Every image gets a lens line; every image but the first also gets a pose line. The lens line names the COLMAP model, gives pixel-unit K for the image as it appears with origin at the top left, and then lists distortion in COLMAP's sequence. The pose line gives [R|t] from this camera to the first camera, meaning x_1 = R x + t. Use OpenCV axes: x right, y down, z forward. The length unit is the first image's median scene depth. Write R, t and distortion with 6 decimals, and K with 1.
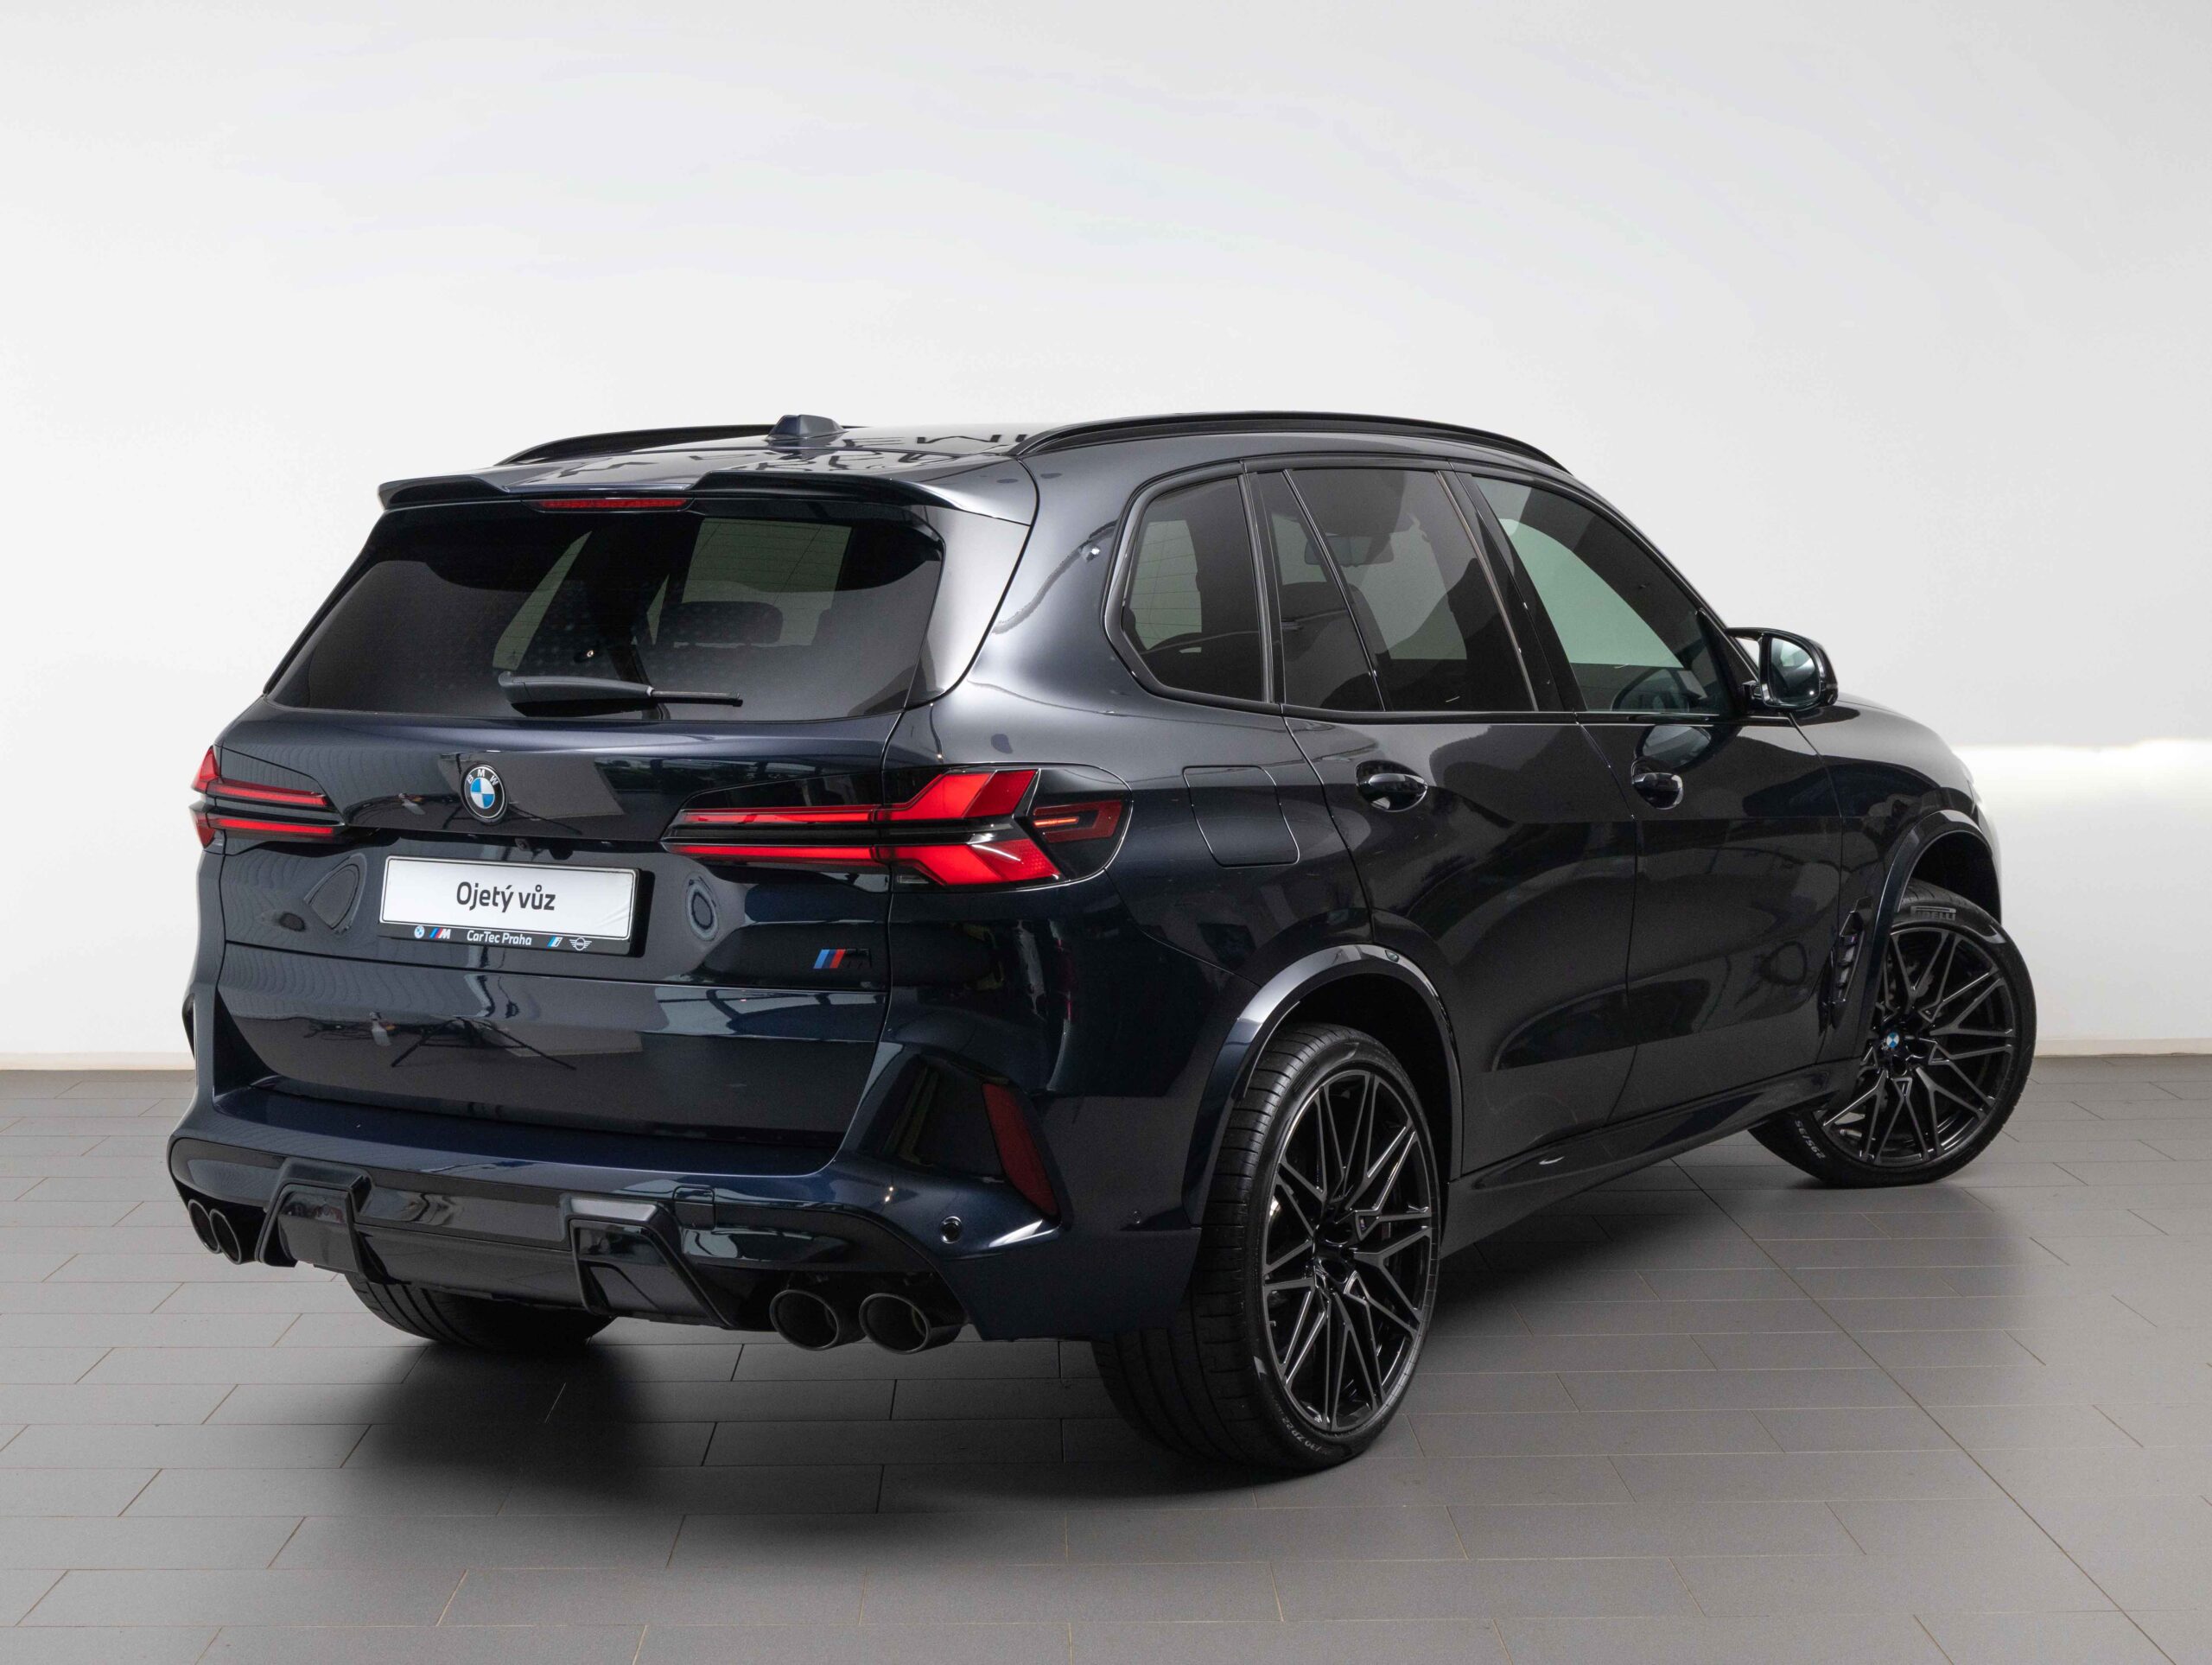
lens RADIAL K [[3324.5, 0, 1106.0], [0, 3324.5, 832.5], [0, 0, 1]] dist [0.008364, -0.020307]
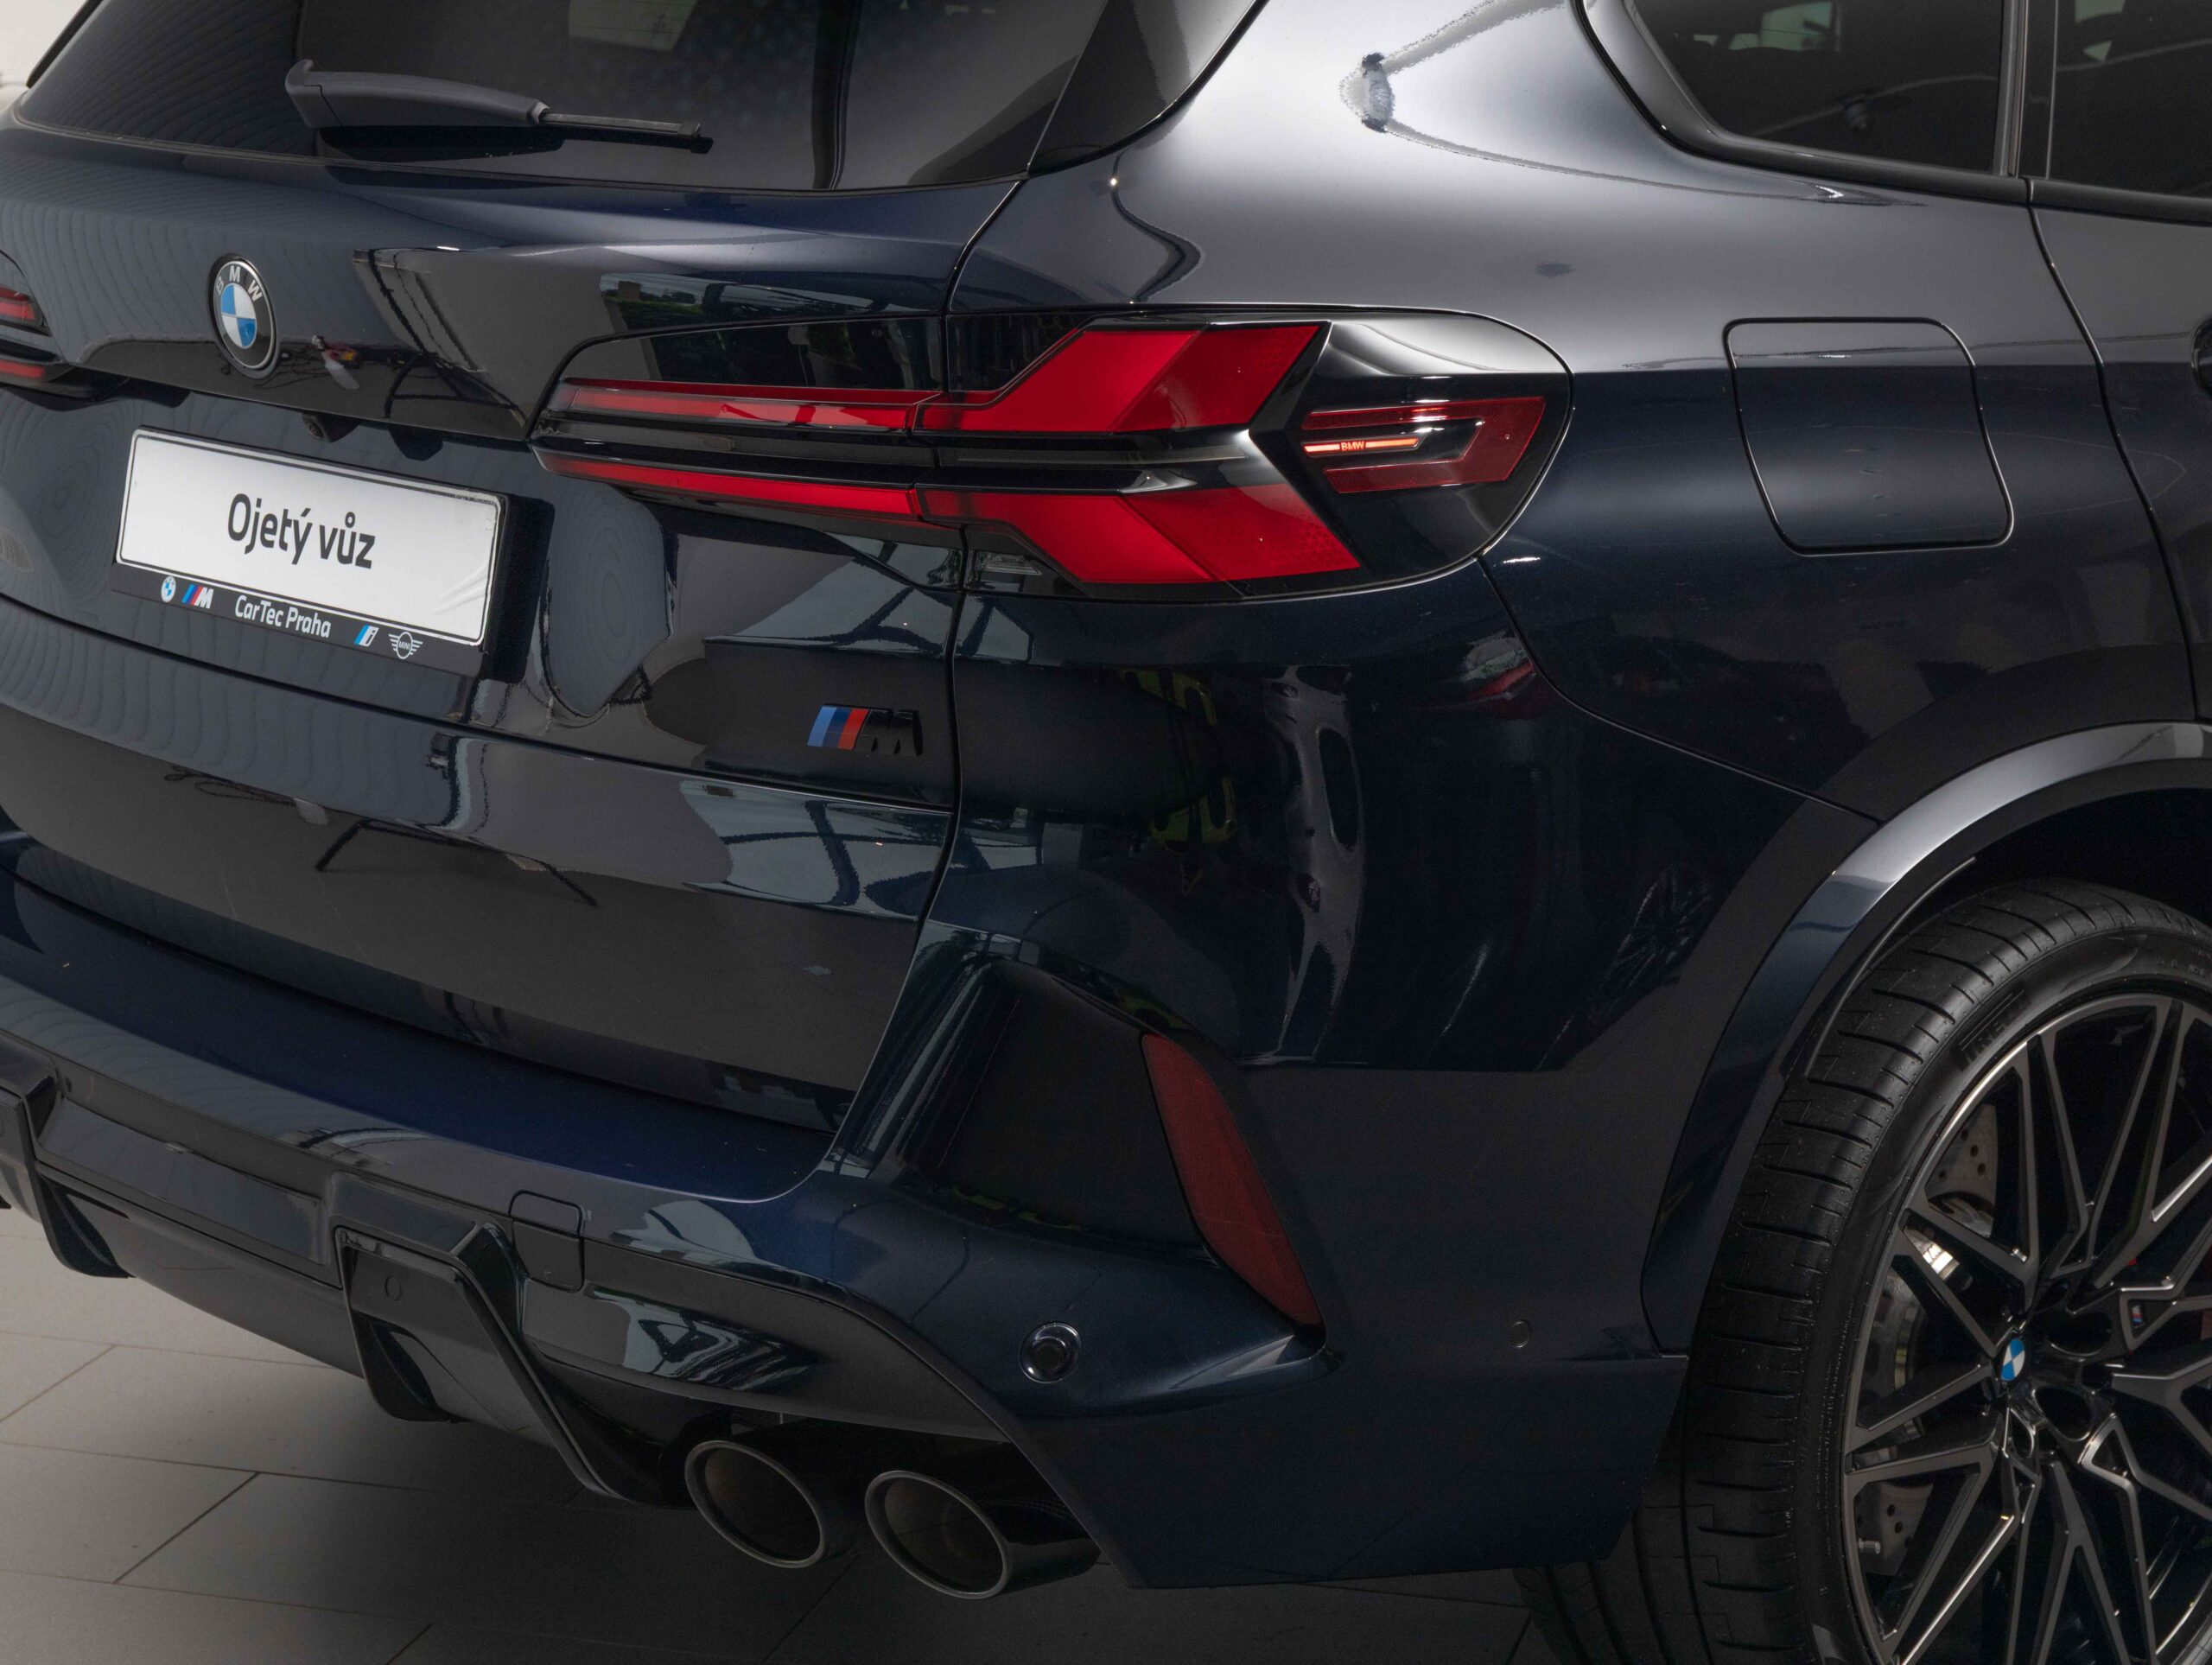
lens RADIAL K [[4350.6, 0, 1106.0], [0, 4350.6, 832.5], [0, 0, 1]] dist [-0.040208, 0.129452]
pose [[0.960144, 0.075435, -0.269133, 0.105529], [-0.040094, 0.990105, 0.134477, -0.027084], [0.276614, -0.118327, 0.953668, 0.423905]]
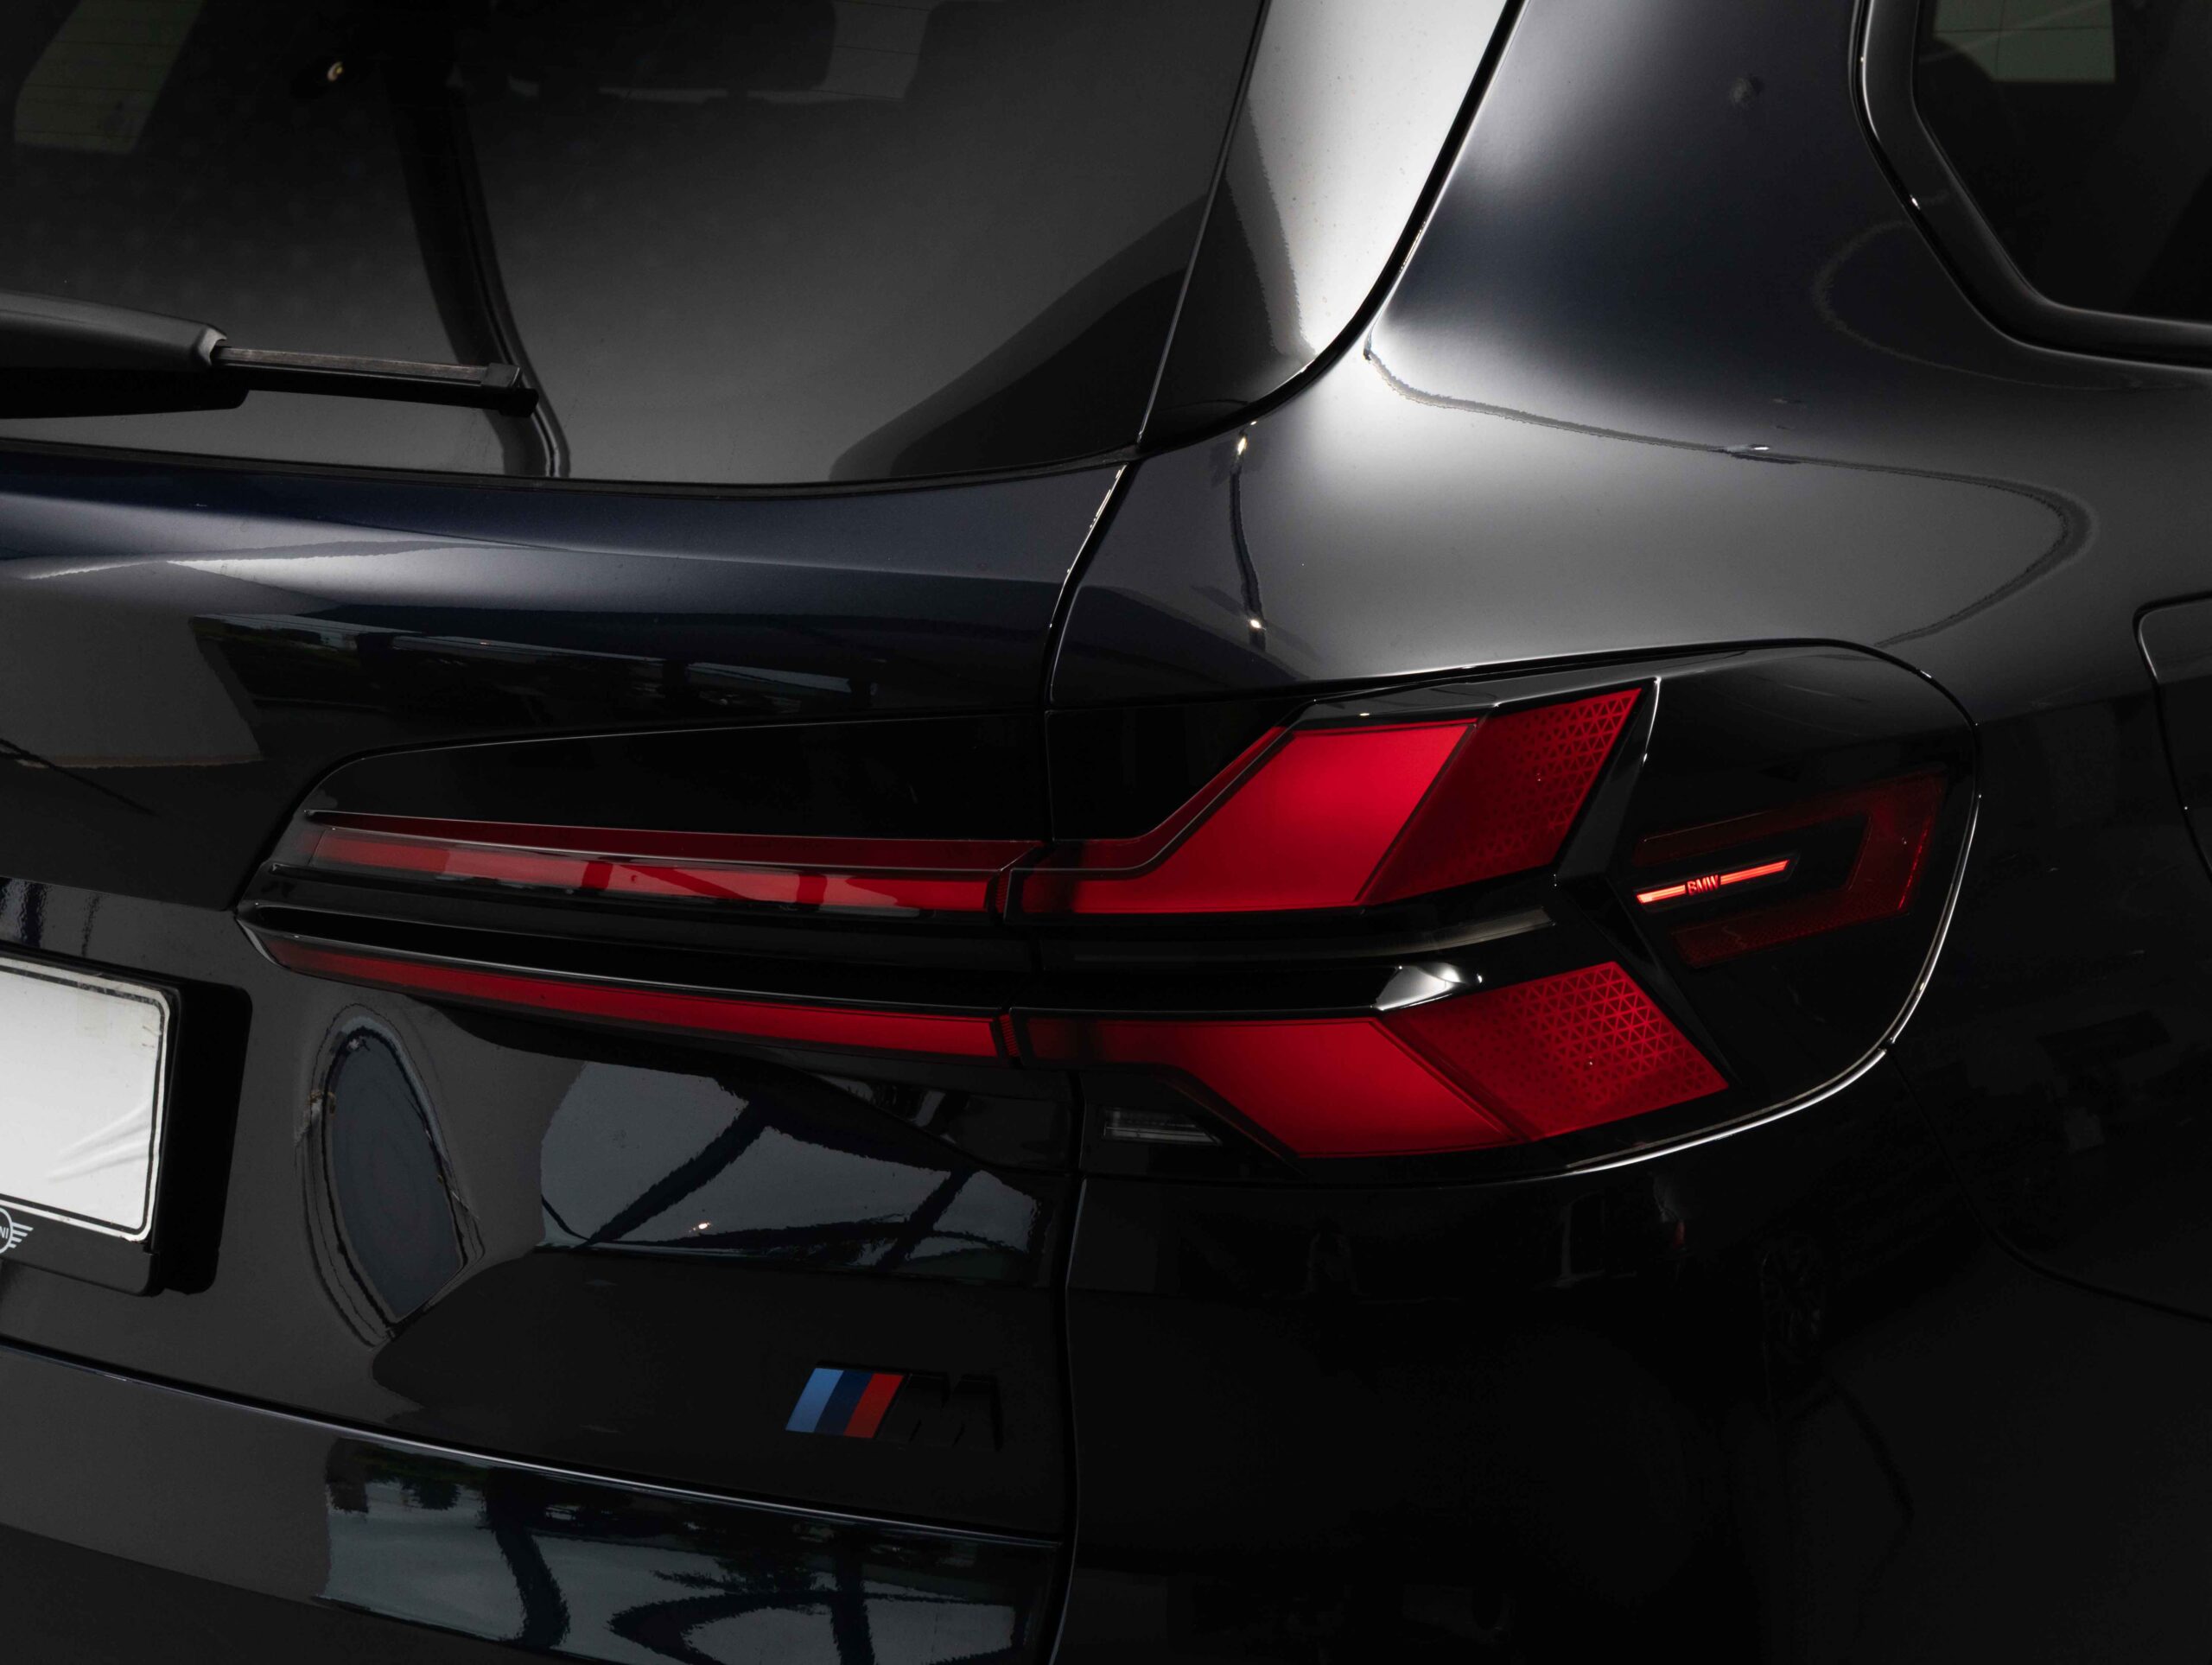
lens RADIAL K [[4350.6, 0, 1106.0], [0, 4350.6, 832.5], [0, 0, 1]] dist [-0.040208, 0.129452]
pose [[0.996514, 0.020958, -0.080755, -0.033721], [-0.009633, 0.990364, 0.138156, -0.051593], [0.082873, -0.136896, 0.987113, 0.633795]]
